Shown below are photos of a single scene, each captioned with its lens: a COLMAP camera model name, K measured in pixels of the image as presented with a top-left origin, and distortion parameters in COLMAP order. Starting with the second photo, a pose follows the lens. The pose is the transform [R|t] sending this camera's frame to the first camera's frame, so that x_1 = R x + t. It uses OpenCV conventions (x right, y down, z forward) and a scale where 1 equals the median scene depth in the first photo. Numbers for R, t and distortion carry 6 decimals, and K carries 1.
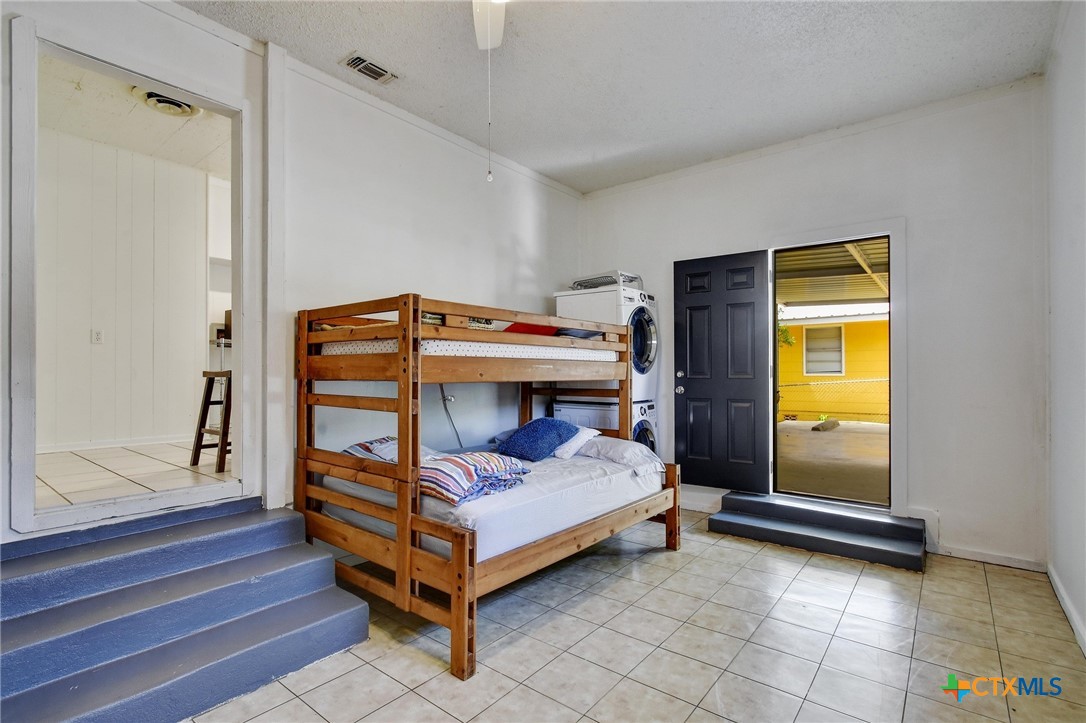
lens RADIAL K [[513.6, 0, 539.4], [0, 513.6, 366.9], [0, 0, 1]] dist [0.001794, 0.000188]
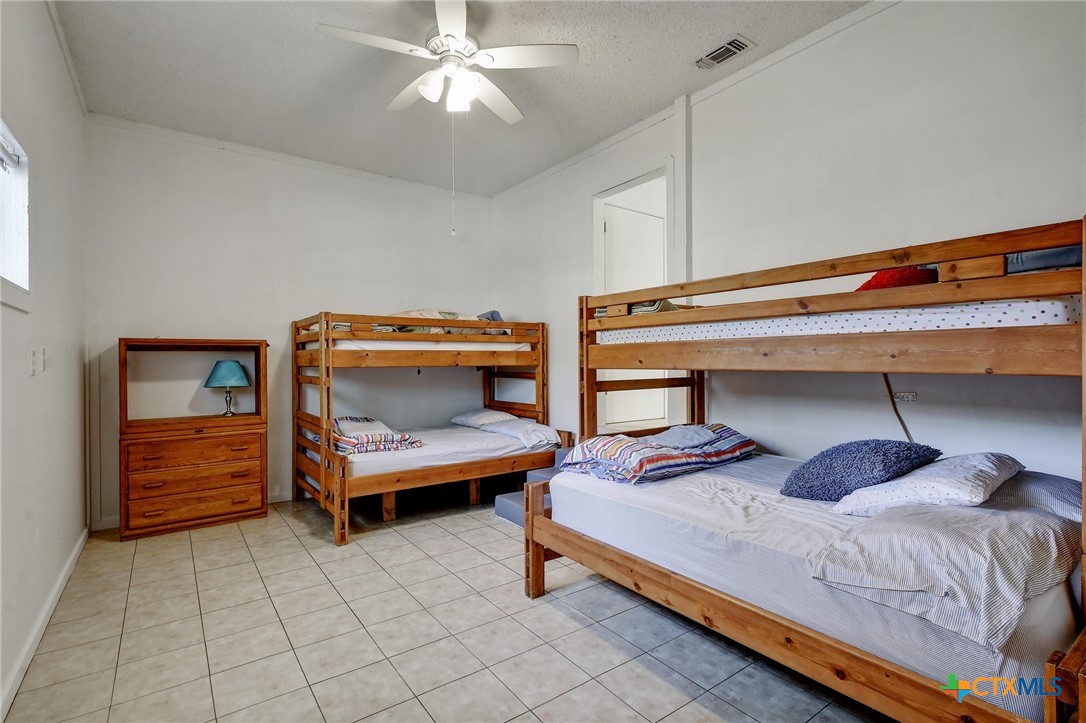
lens RADIAL K [[513.6, 0, 539.1], [0, 513.6, 361.7], [0, 0, 1]] dist [0.001794, 0.000188]
pose [[-0.262132, 0.000905, -0.965032, 0.875753], [0.012374, 0.999921, -0.002423, 0.016015], [0.964953, -0.012576, -0.262122, 1.093614]]
